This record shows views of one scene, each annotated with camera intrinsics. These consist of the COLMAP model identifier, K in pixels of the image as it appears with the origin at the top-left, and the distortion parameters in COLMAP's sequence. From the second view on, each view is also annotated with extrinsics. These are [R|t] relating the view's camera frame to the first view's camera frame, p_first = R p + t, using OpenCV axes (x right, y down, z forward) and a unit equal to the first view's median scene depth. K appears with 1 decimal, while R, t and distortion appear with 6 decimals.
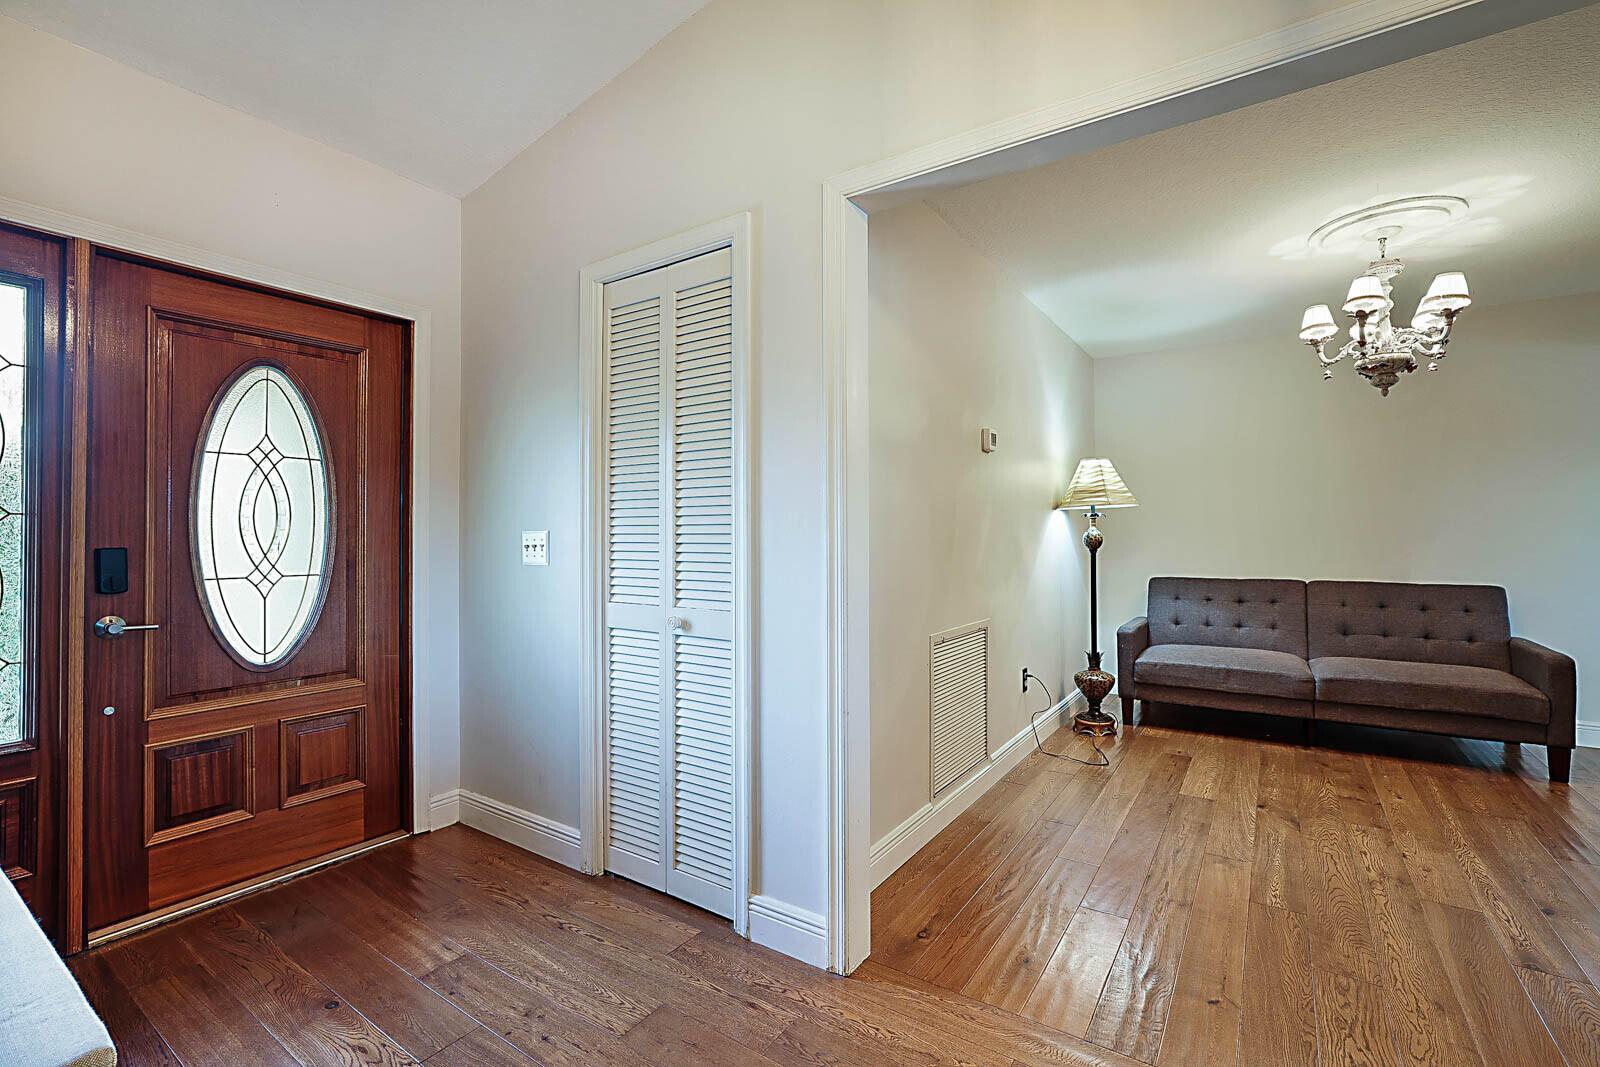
lens RADIAL K [[703.3, 0, 747.8], [0, 703.3, 528.4], [0, 0, 1]] dist [0.004424, 0.001832]
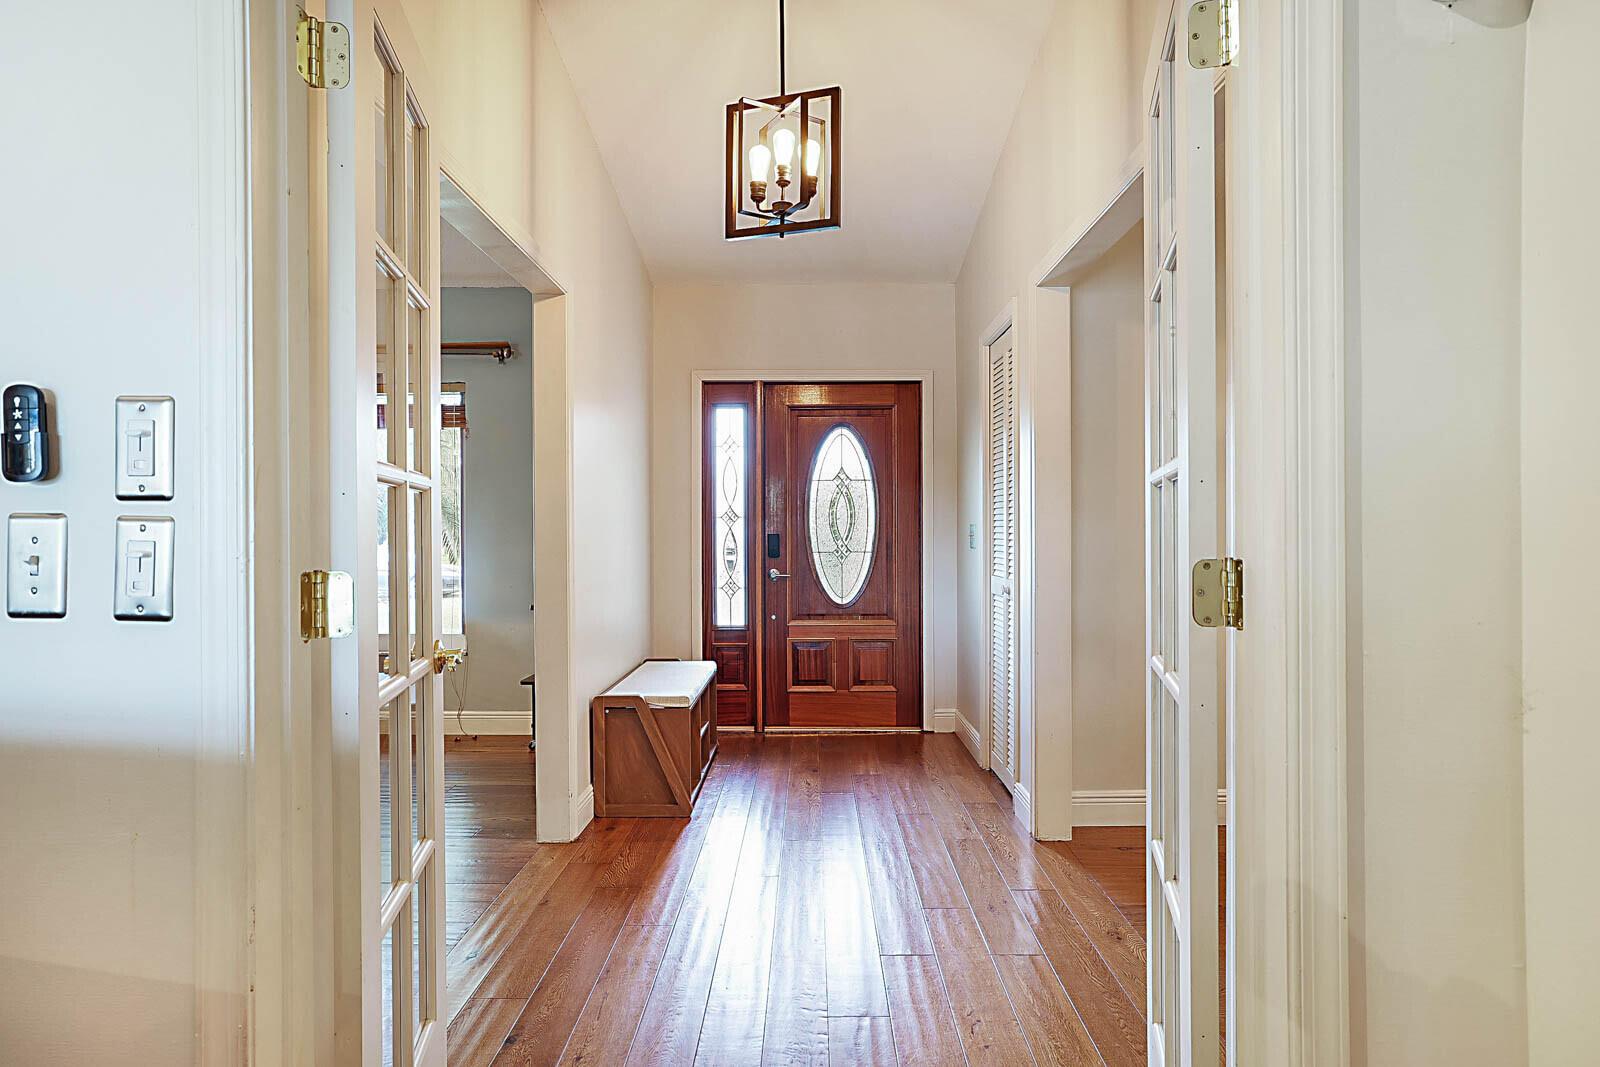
lens RADIAL K [[948.8, 0, 805.2], [0, 948.8, 530.1], [0, 0, 1]] dist [0.000580, 0.000009]
pose [[0.577678, 0.004144, -0.816254, 1.108932], [0.006277, 0.999935, 0.009520, -0.005007], [0.816240, -0.010623, 0.577615, -0.376229]]
